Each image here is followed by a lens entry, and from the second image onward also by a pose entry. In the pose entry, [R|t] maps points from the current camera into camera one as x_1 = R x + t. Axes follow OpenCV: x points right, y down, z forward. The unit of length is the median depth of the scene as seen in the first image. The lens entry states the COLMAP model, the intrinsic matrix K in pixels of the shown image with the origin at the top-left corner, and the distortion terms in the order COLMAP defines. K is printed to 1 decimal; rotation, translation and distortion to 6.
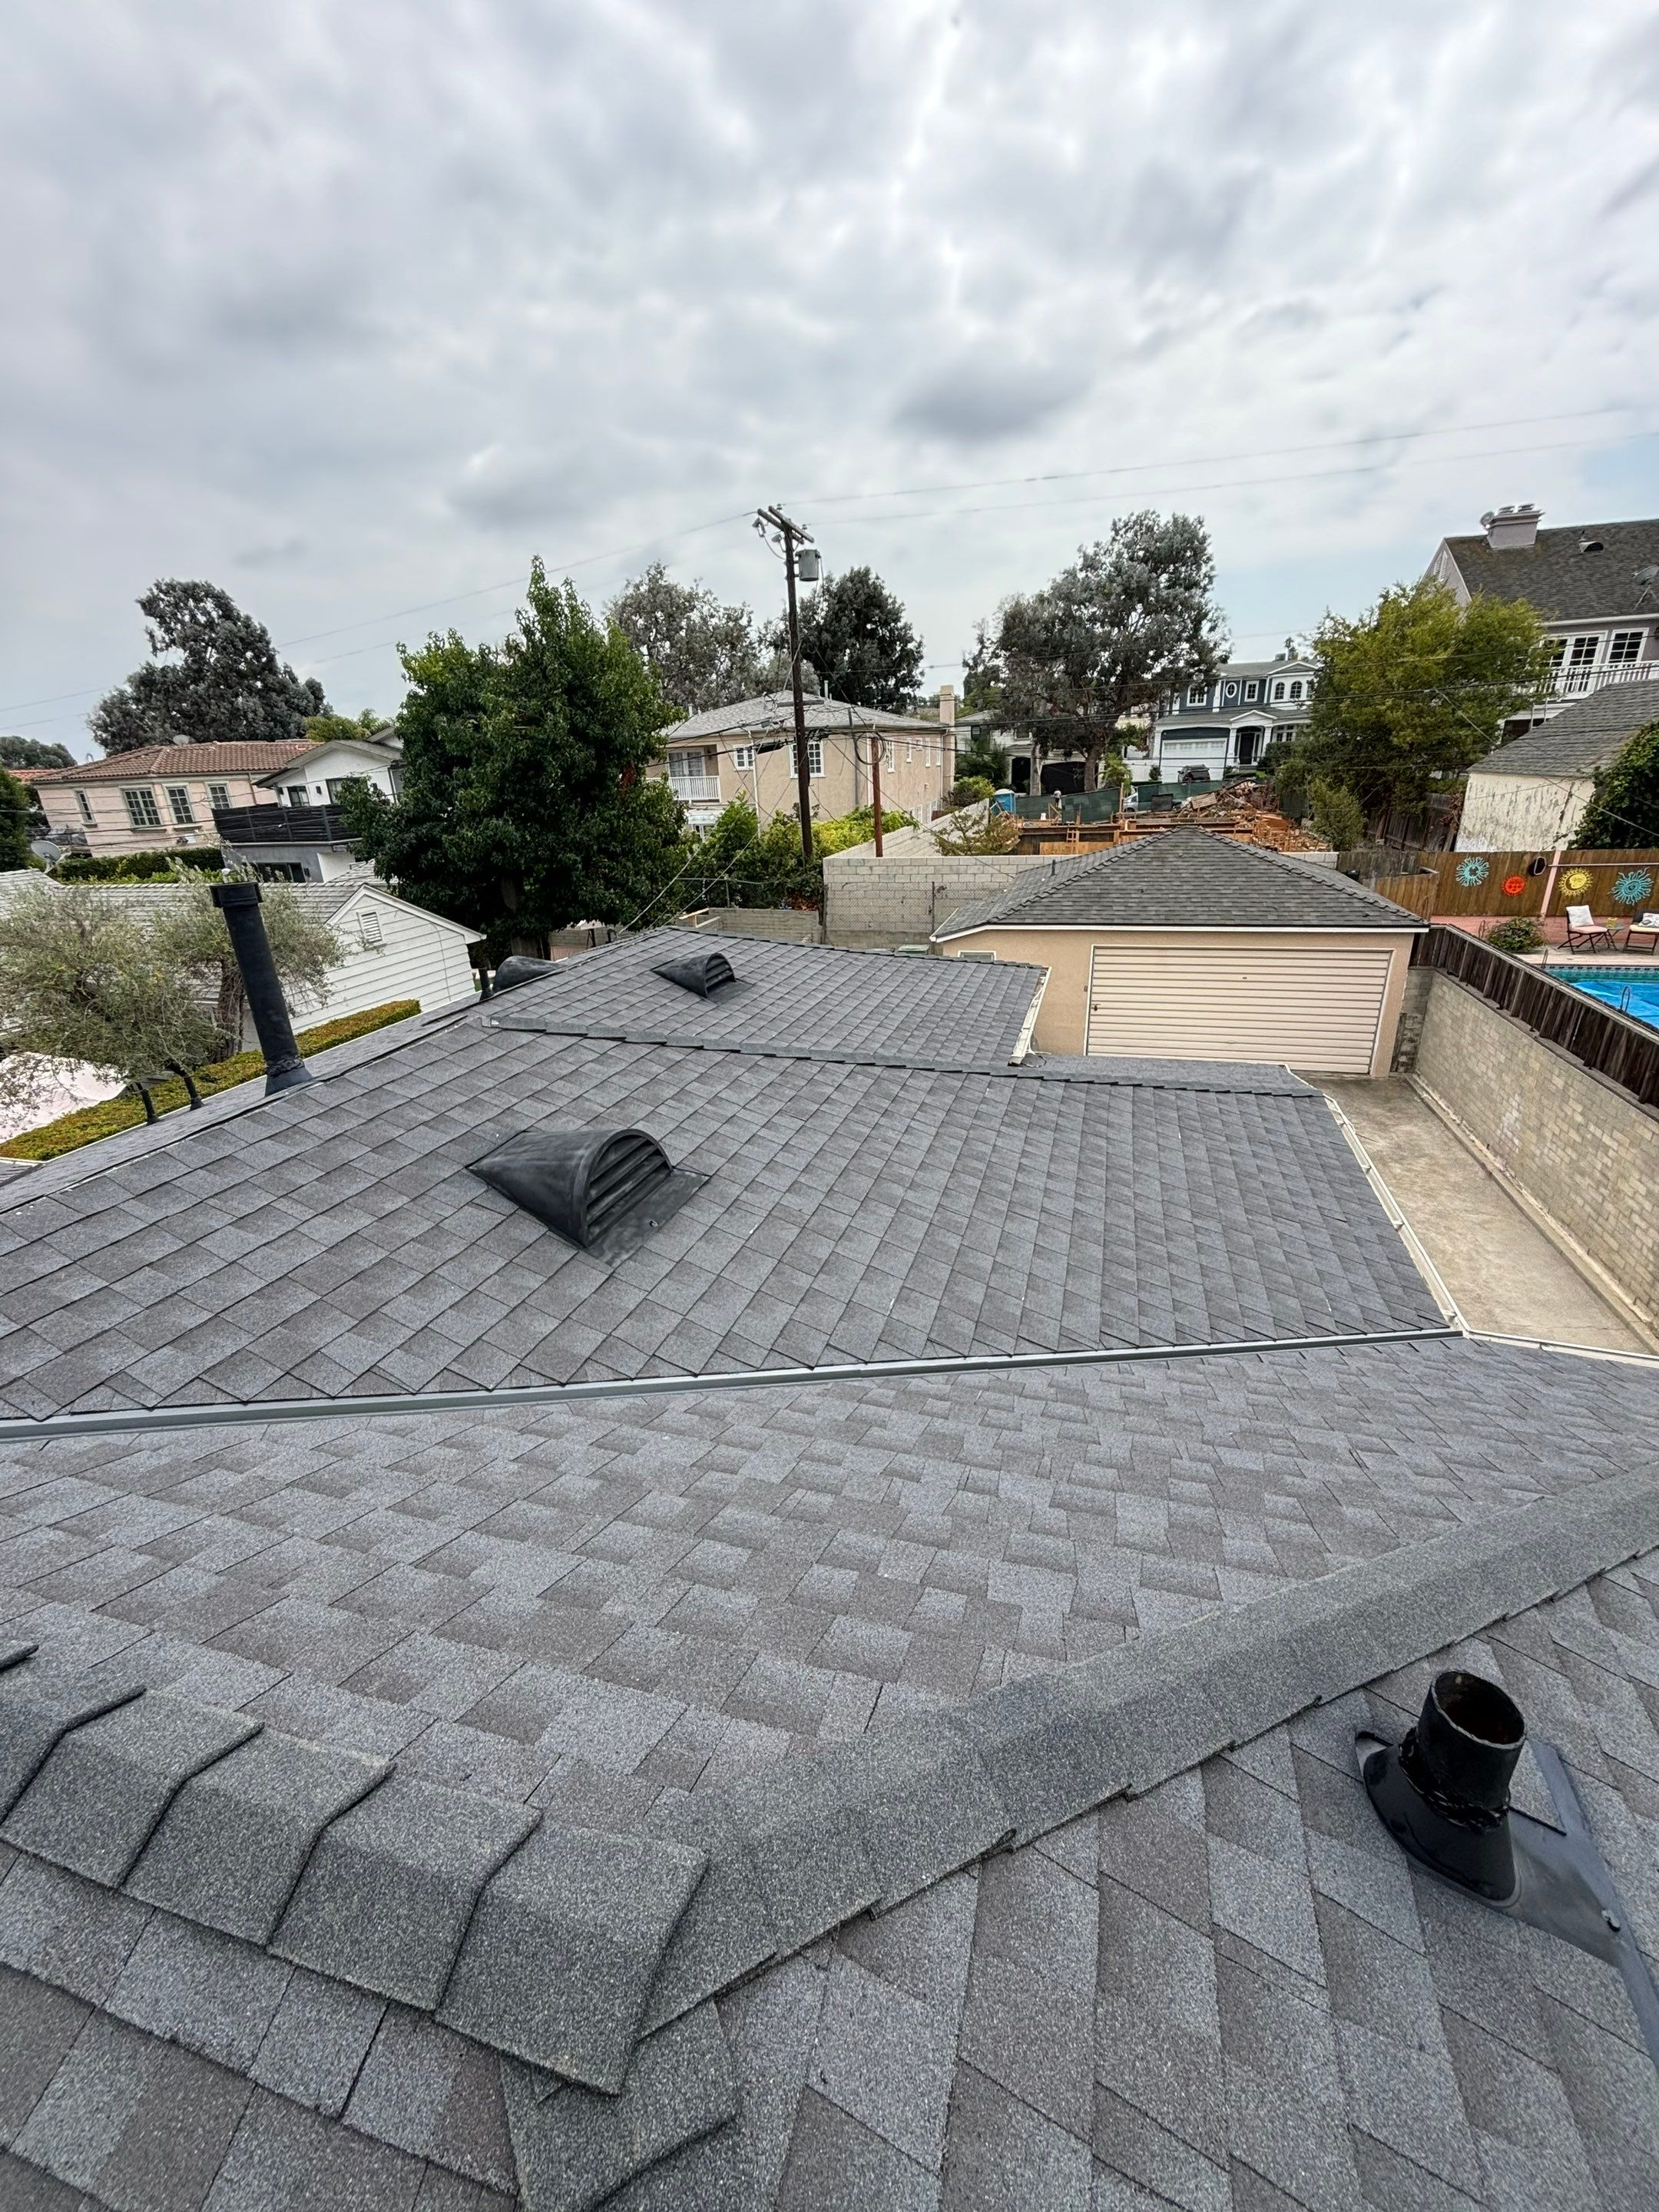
lens RADIAL K [[881.5, 0, 842.4], [0, 881.5, 1120.5], [0, 0, 1]] dist [0.000455, 0.000420]
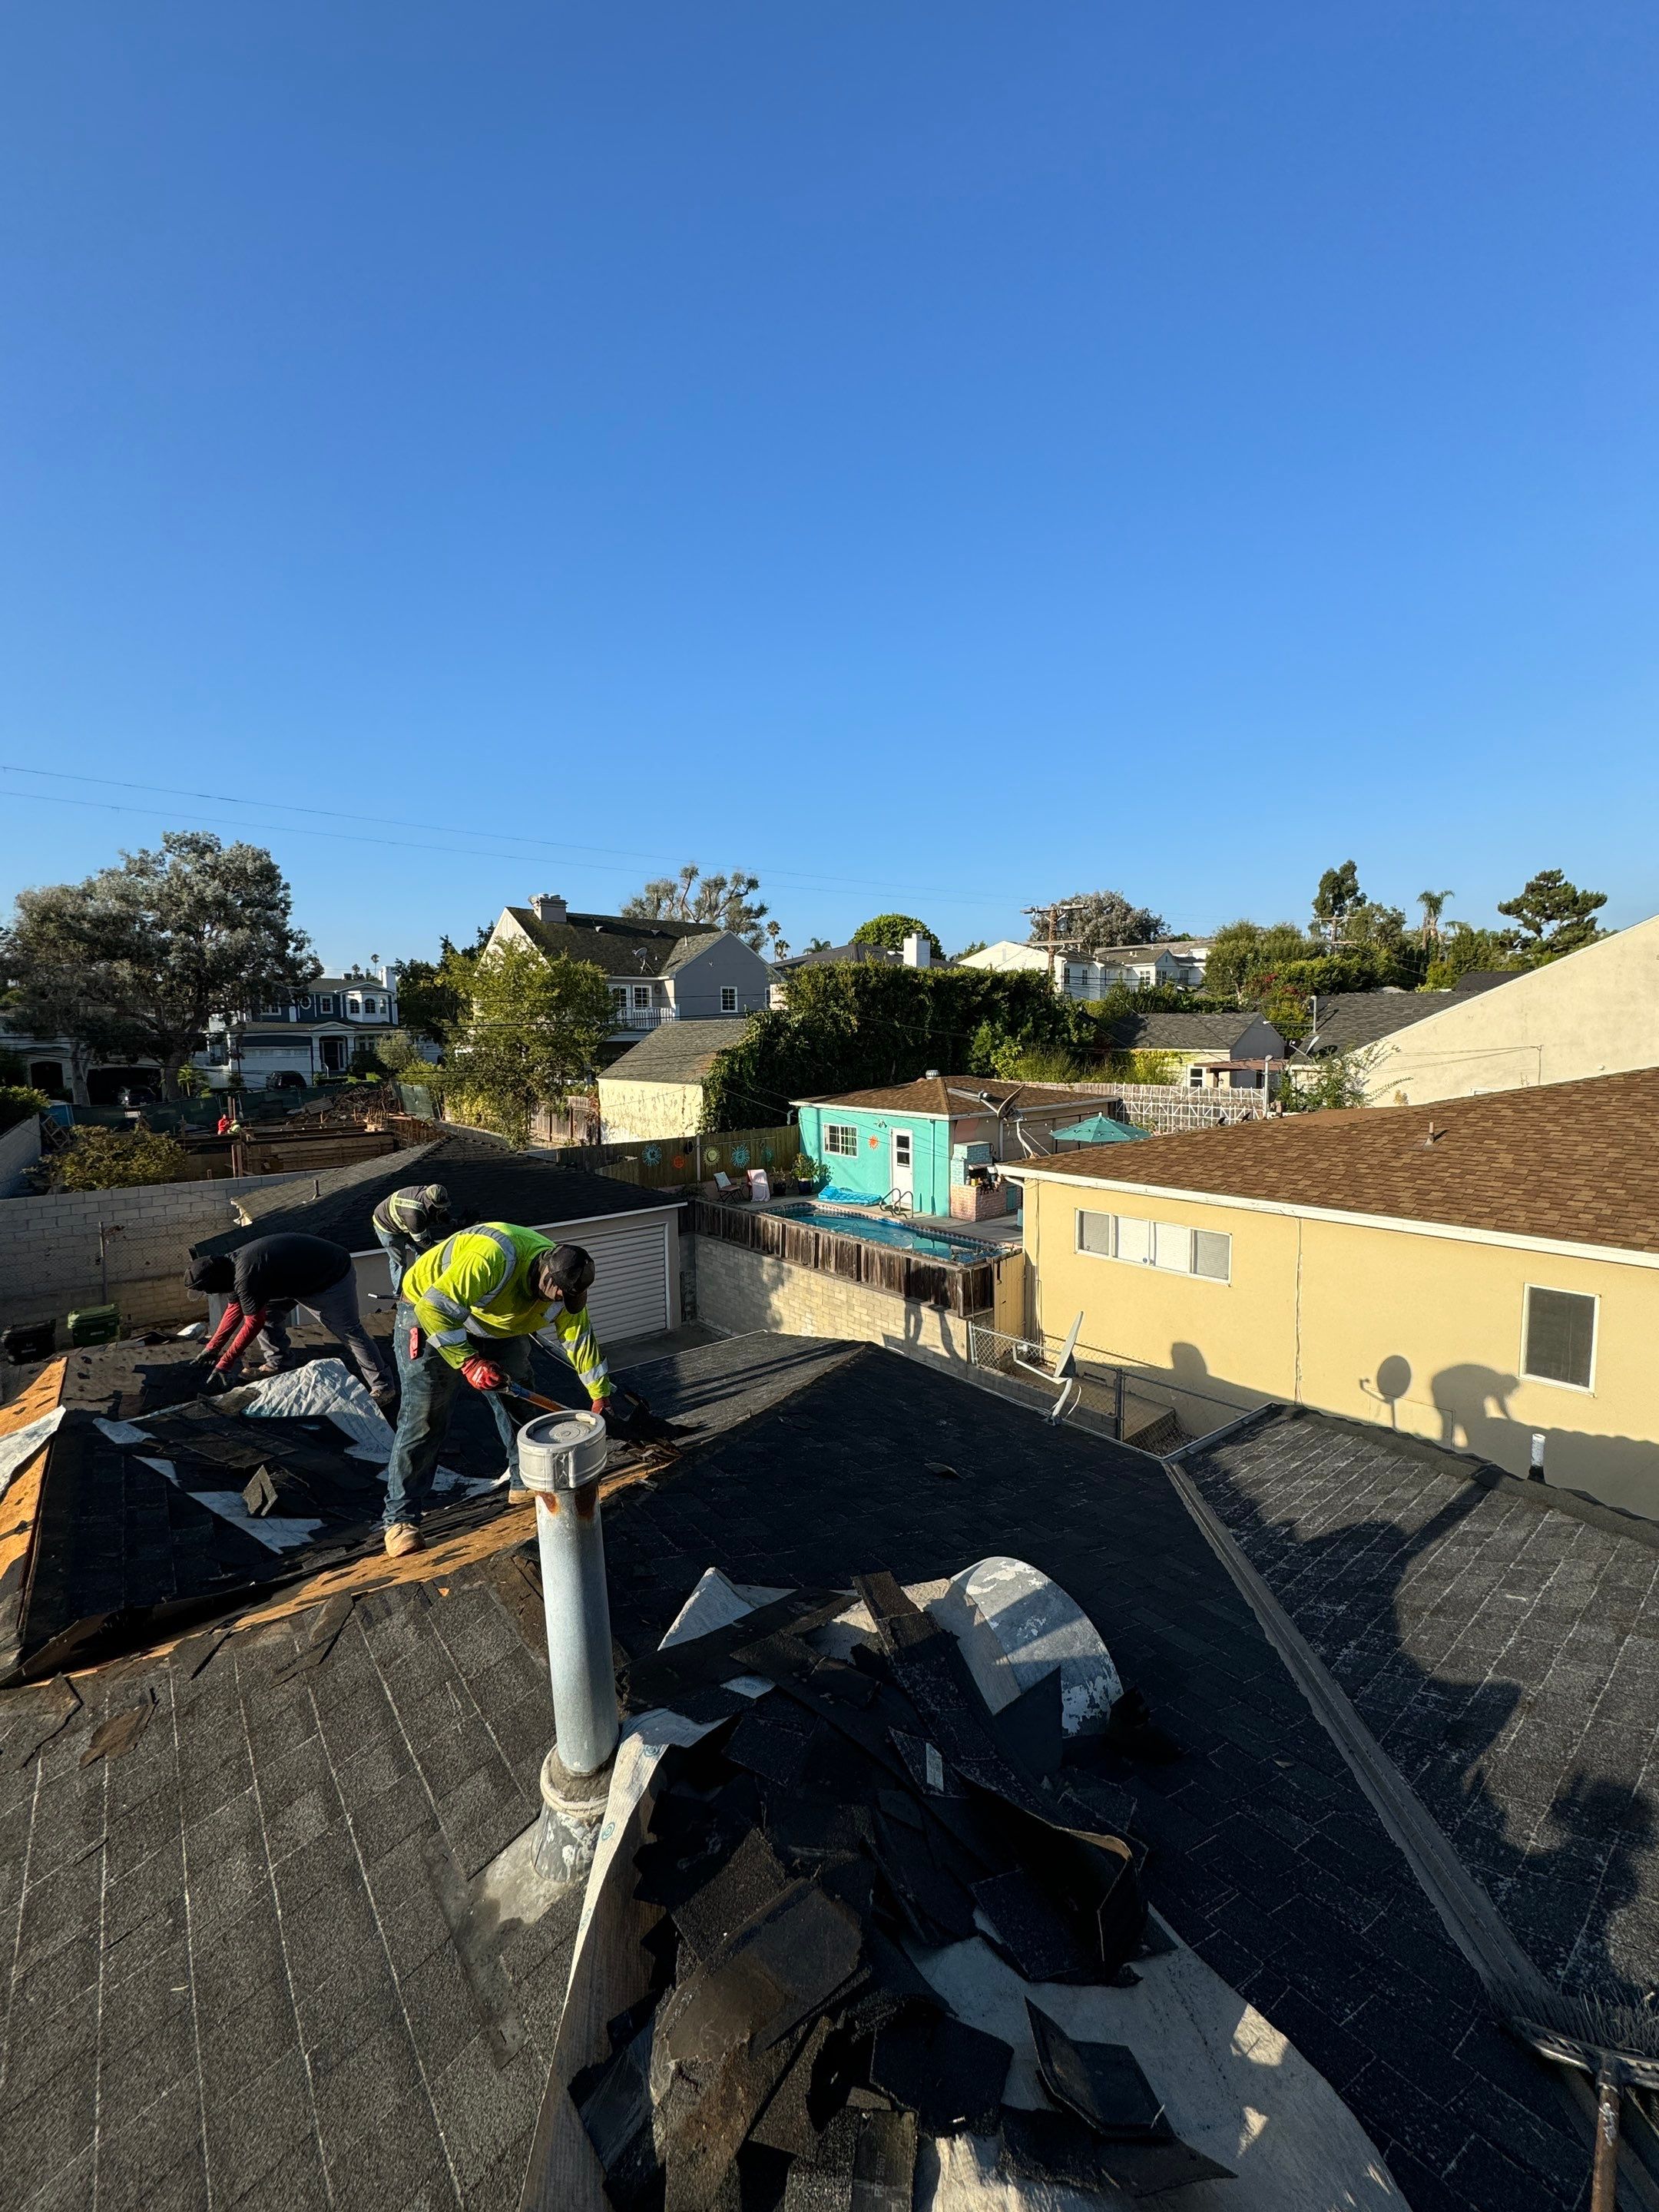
lens RADIAL K [[881.5, 0, 832.7], [0, 881.5, 1098.8], [0, 0, 1]] dist [0.000455, 0.000420]
pose [[0.572015, -0.025659, 0.819842, -0.069214], [0.303760, 0.935073, -0.182672, -0.018470], [-0.761925, 0.353526, 0.542669, 0.033404]]
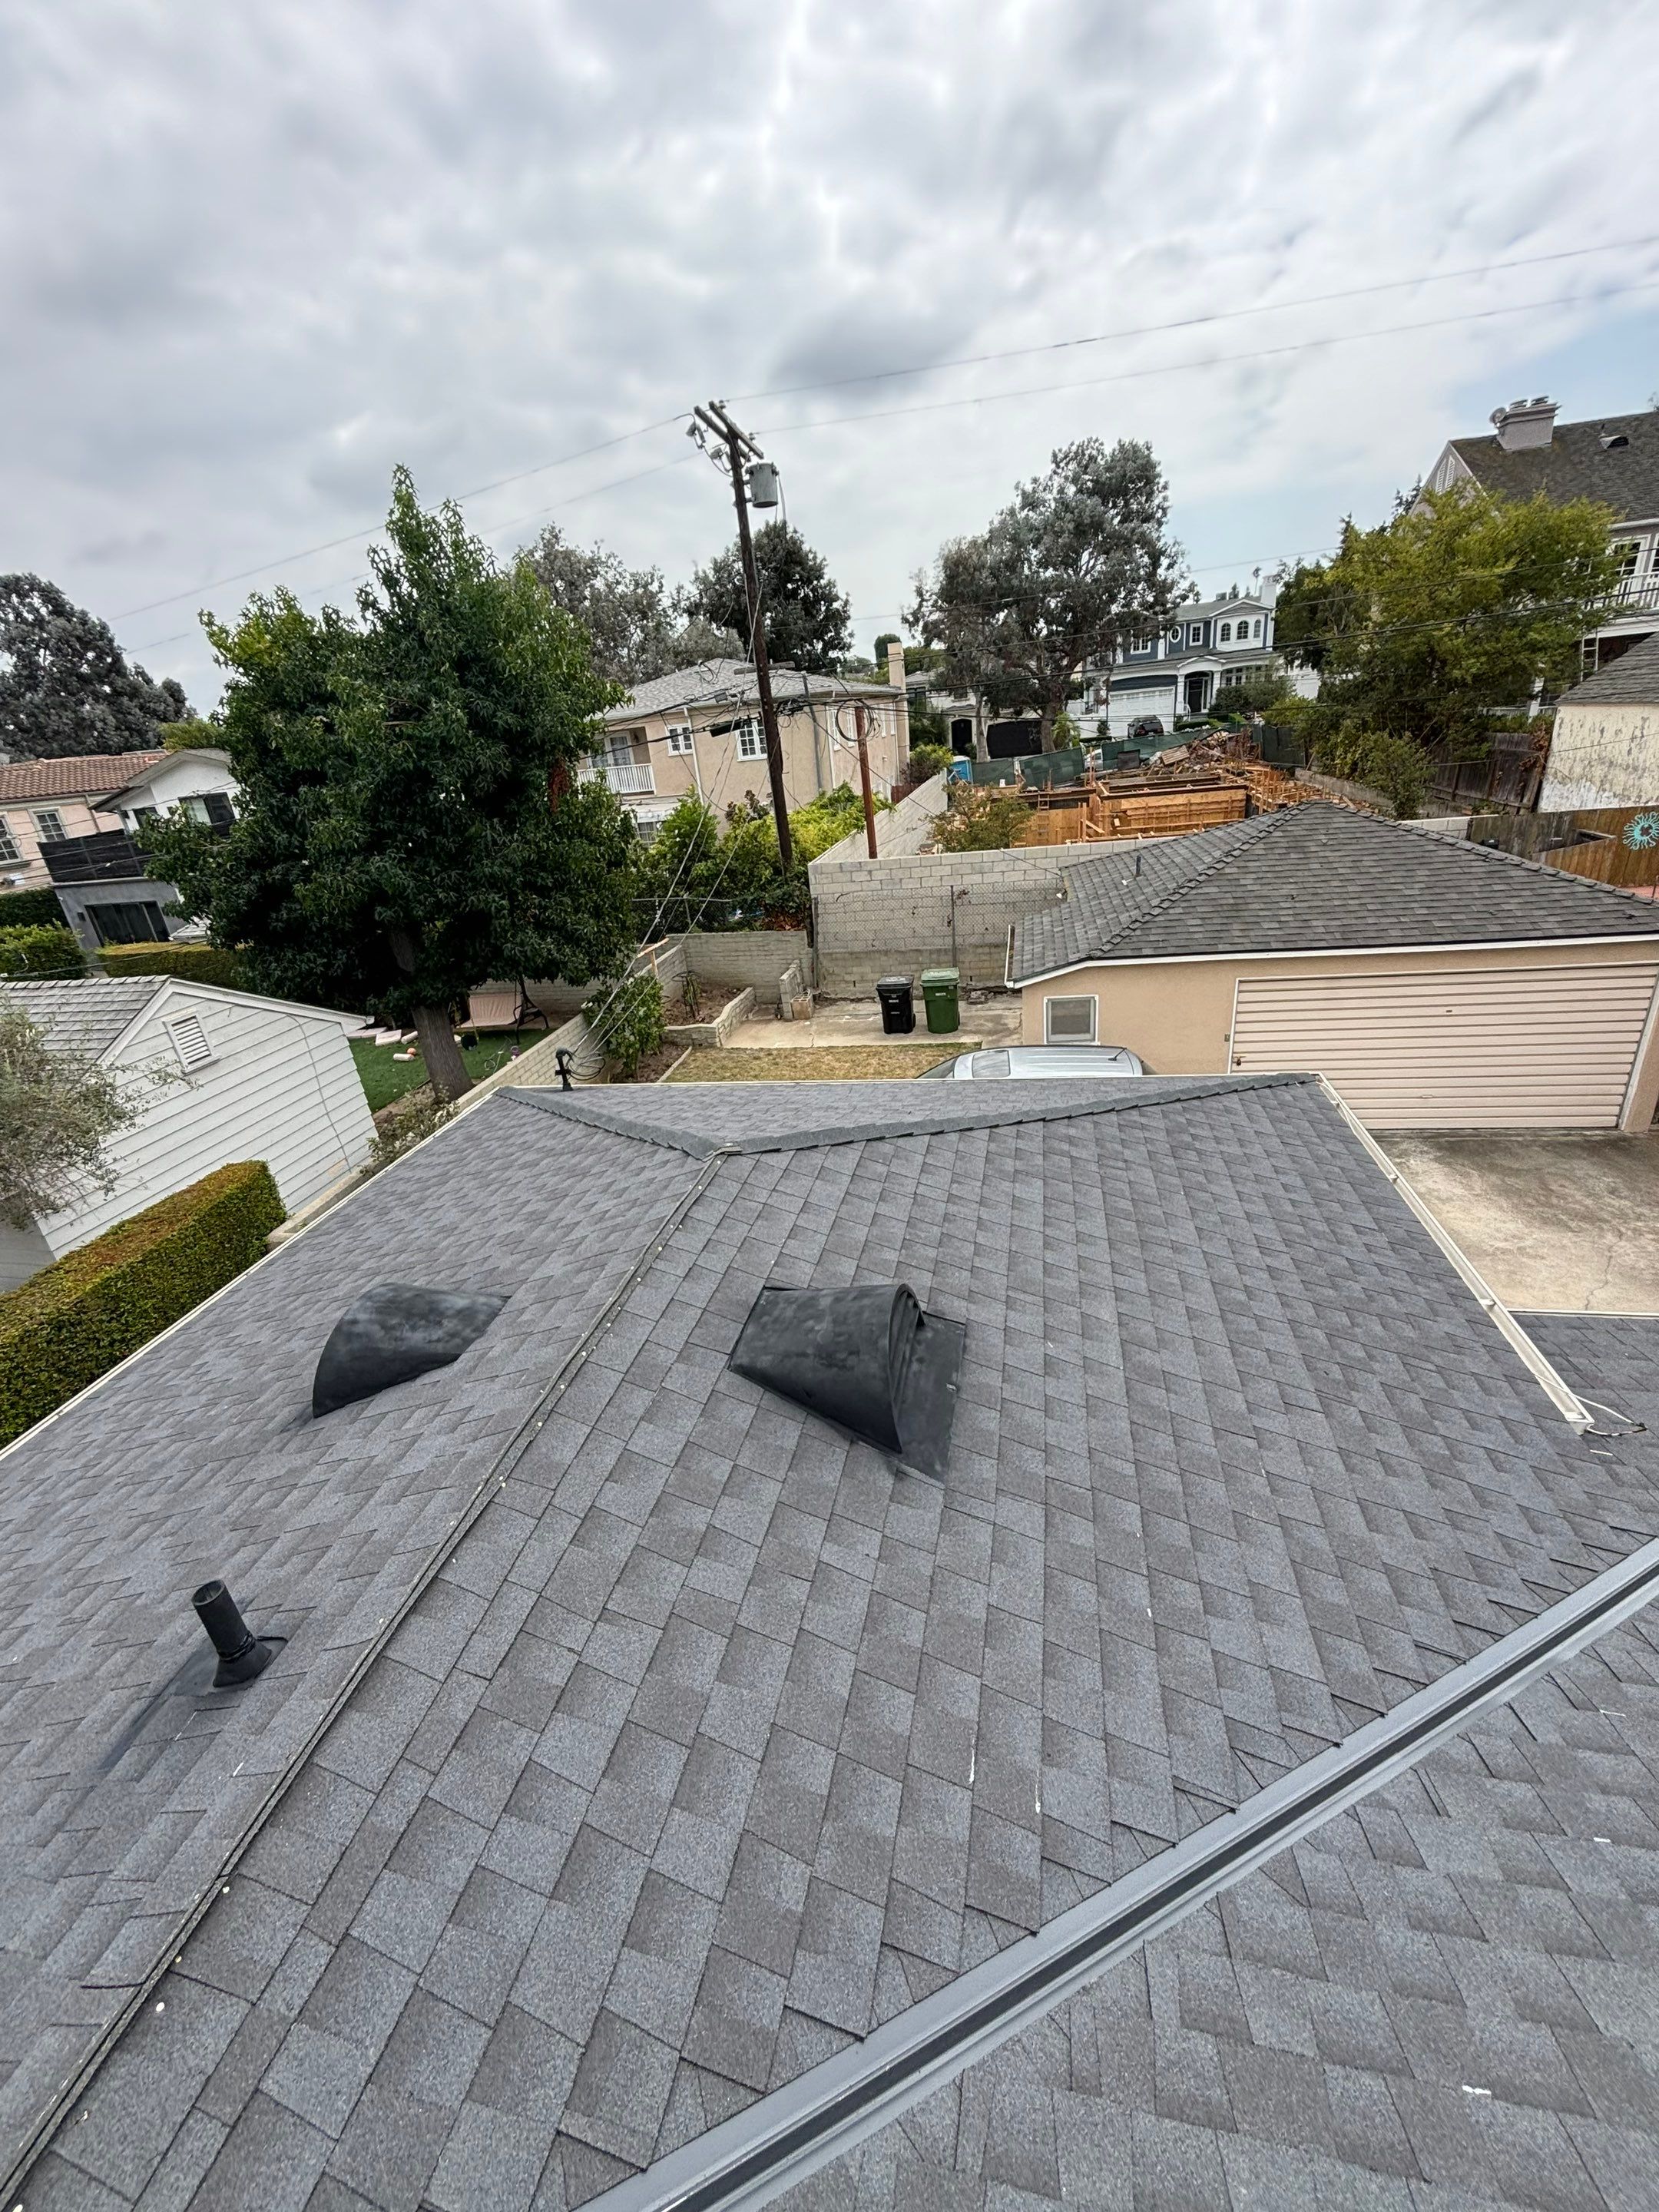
lens RADIAL K [[881.5, 0, 817.0], [0, 881.5, 1100.4], [0, 0, 1]] dist [0.000455, 0.000420]
pose [[0.995899, -0.080011, 0.042235, -0.029253], [0.079581, 0.996759, 0.011760, -0.043758], [-0.043039, -0.008350, 0.999038, 0.096243]]
